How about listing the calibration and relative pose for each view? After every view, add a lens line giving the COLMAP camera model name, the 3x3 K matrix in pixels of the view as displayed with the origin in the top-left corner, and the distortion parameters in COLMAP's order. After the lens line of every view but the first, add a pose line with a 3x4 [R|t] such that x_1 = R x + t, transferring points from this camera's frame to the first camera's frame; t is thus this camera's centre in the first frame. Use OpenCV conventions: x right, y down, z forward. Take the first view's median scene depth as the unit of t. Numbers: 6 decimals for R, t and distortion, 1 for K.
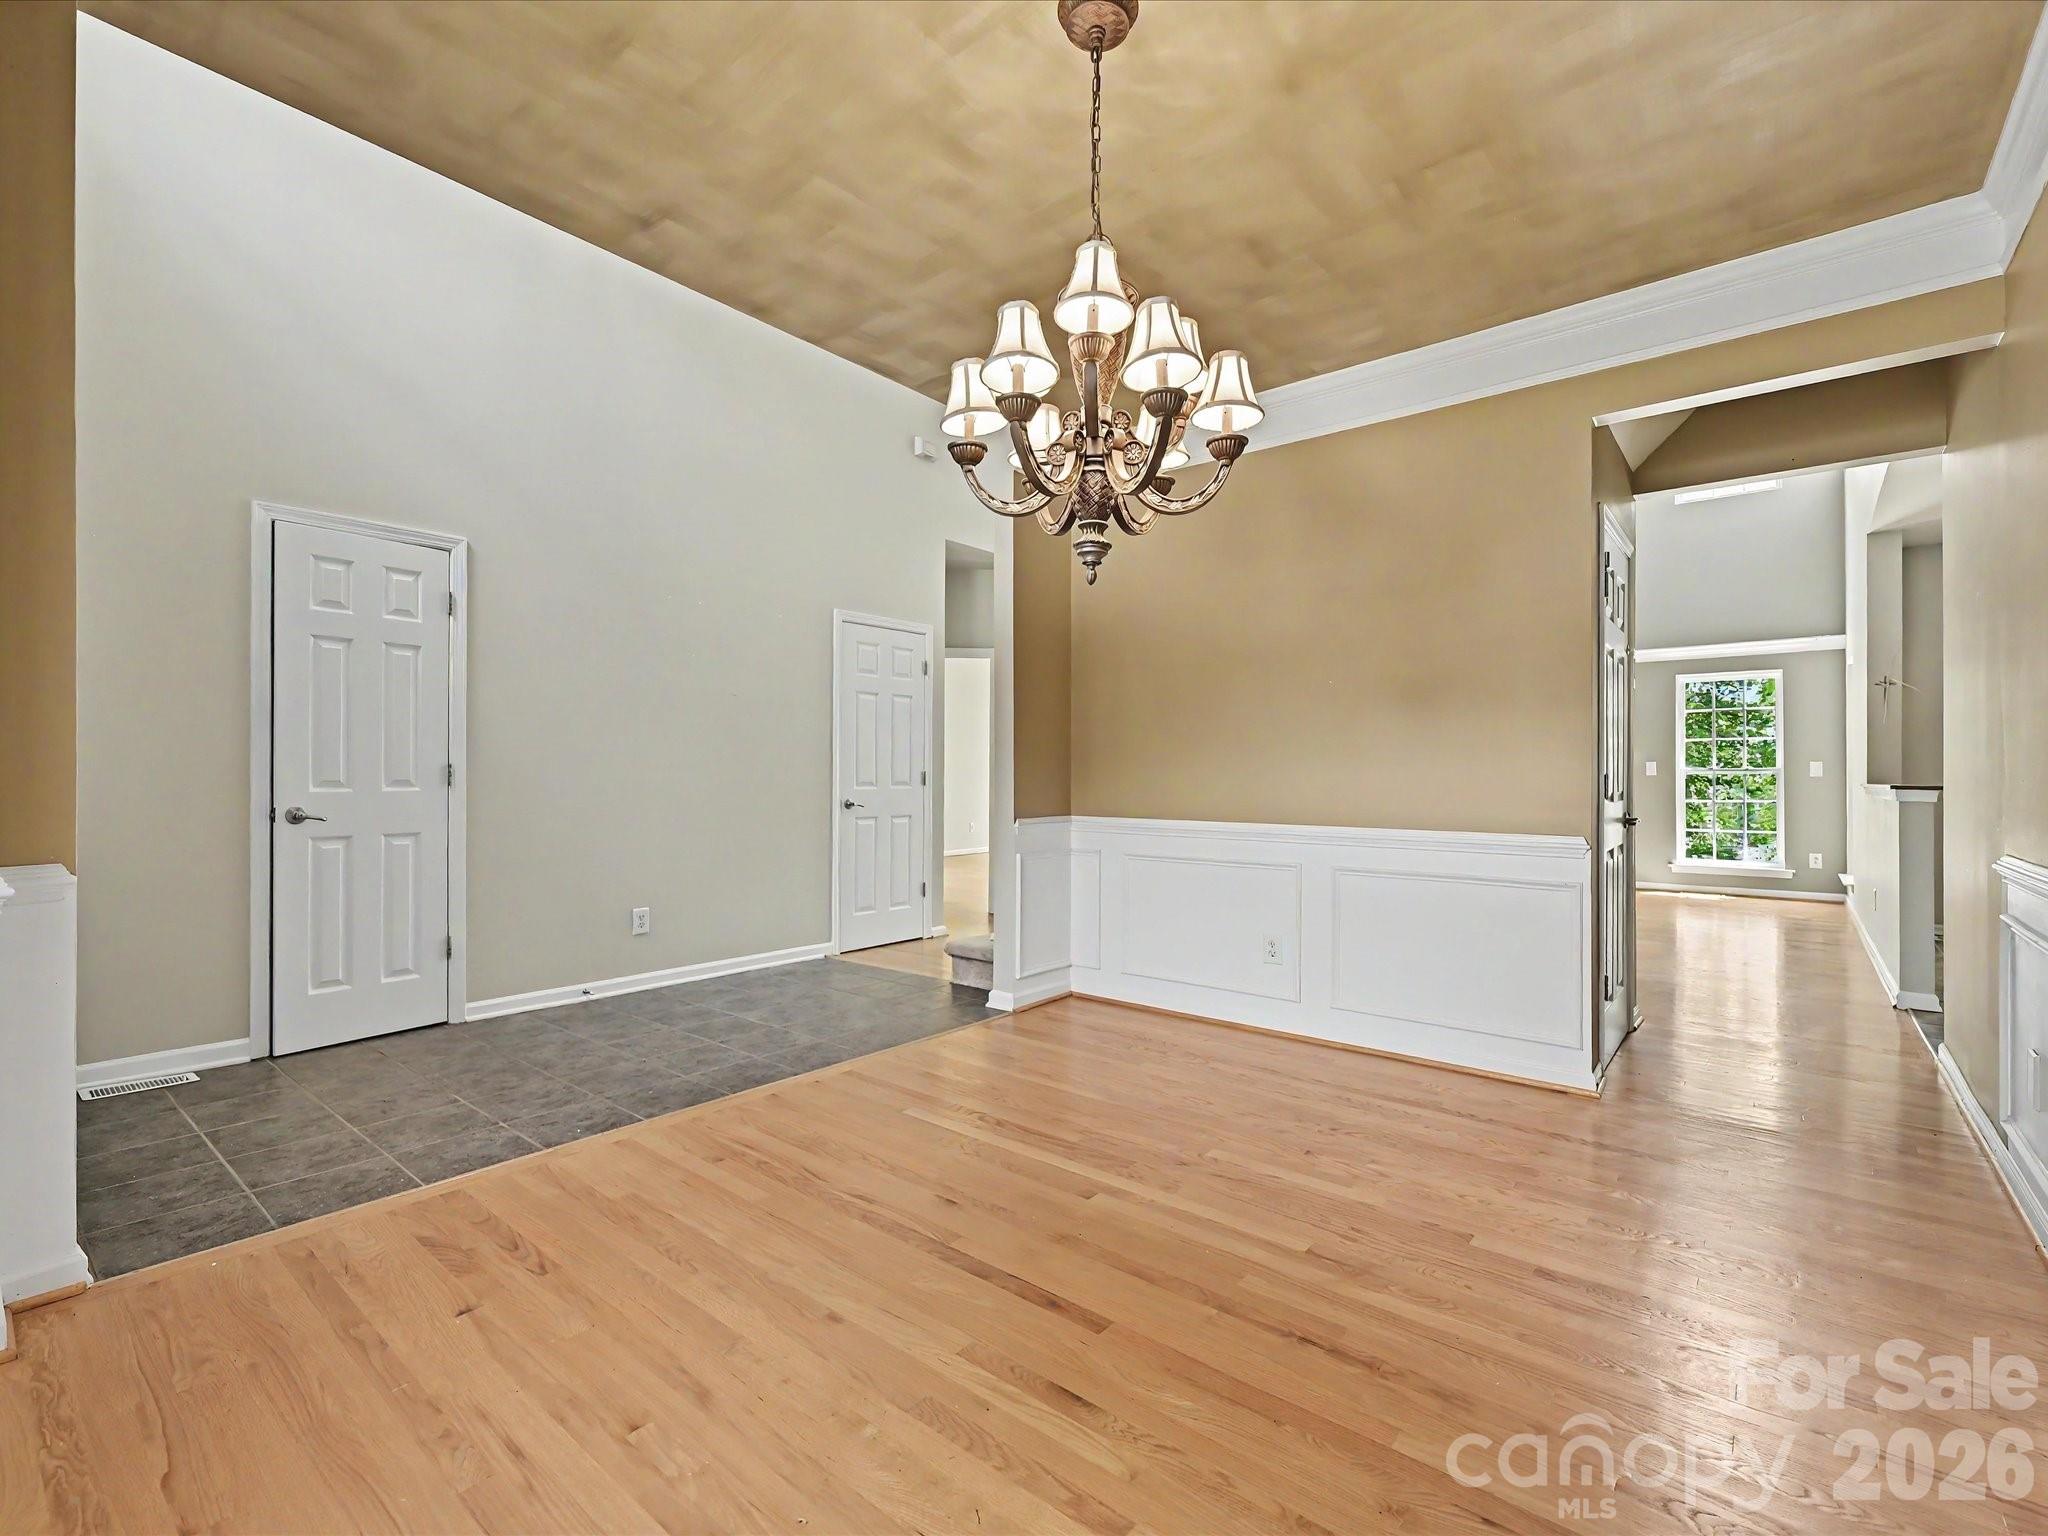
lens RADIAL K [[933.7, 0, 1013.3], [0, 933.7, 767.5], [0, 0, 1]] dist [0.000813, 0.000158]
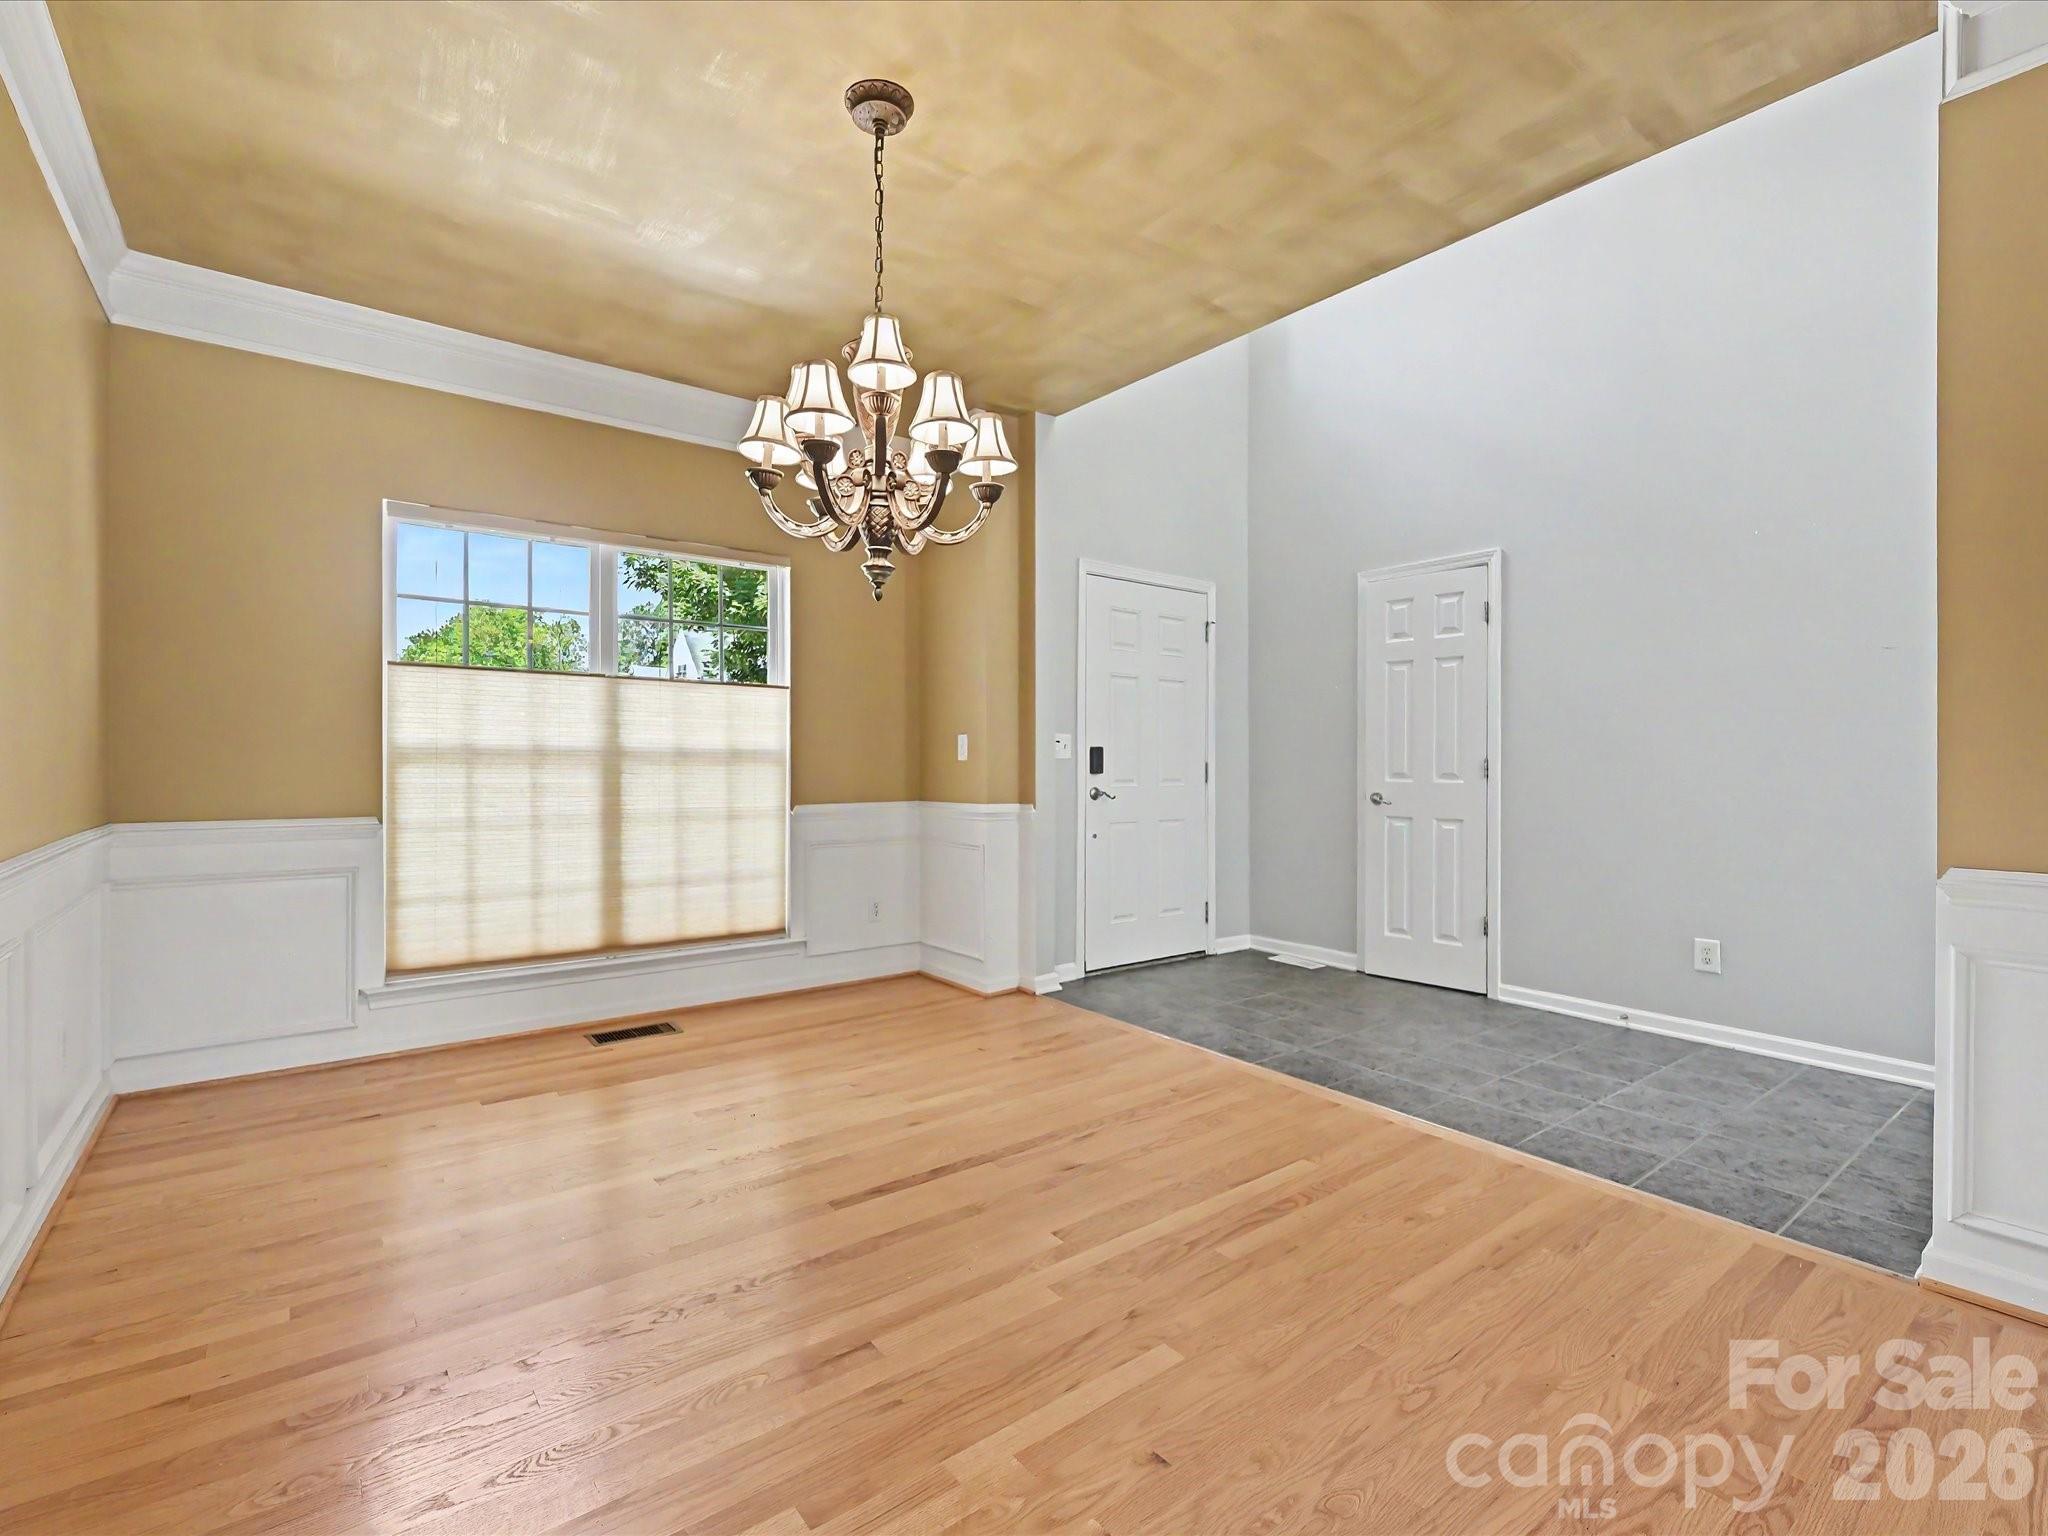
lens RADIAL K [[933.7, 0, 1013.3], [0, 933.7, 767.5], [0, 0, 1]] dist [0.000813, 0.000158]
pose [[-0.225818, -0.001470, -0.974168, 0.750606], [0.000195, 0.999999, -0.001554, 0.009778], [0.974169, -0.000541, -0.225818, 0.904724]]
